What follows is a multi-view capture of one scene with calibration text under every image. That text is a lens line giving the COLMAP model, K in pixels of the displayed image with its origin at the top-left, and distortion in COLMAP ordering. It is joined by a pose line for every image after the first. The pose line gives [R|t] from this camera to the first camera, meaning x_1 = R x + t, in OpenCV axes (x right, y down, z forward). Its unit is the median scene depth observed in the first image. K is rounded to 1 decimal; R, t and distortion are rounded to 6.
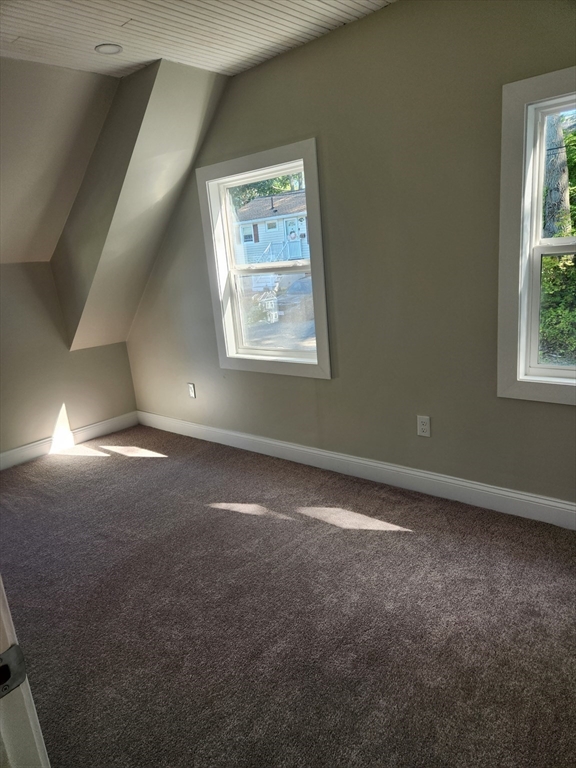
lens RADIAL K [[509.1, 0, 286.5], [0, 509.1, 373.0], [0, 0, 1]] dist [0.089161, -0.070172]
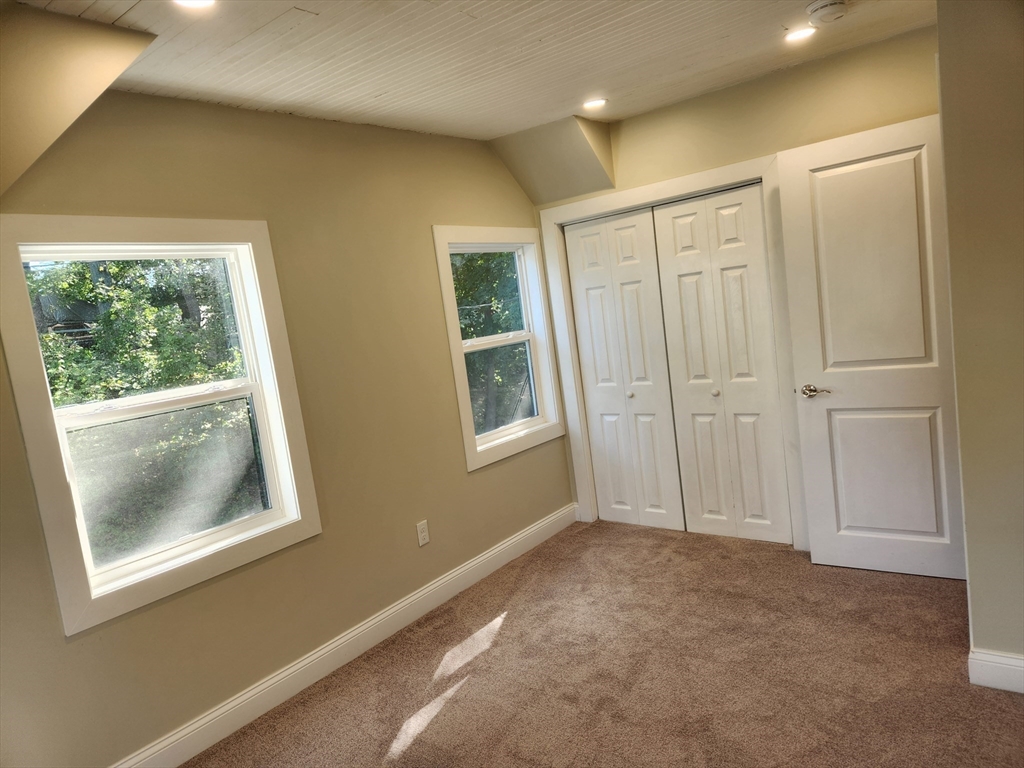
lens RADIAL K [[678.8, 0, 509.1], [0, 678.8, 380.6], [0, 0, 1]] dist [0.089161, -0.070172]
pose [[0.016520, -0.008161, 0.999830, -0.962105], [0.372954, 0.927849, 0.001411, -0.096810], [-0.927703, 0.372868, 0.018372, 0.718426]]
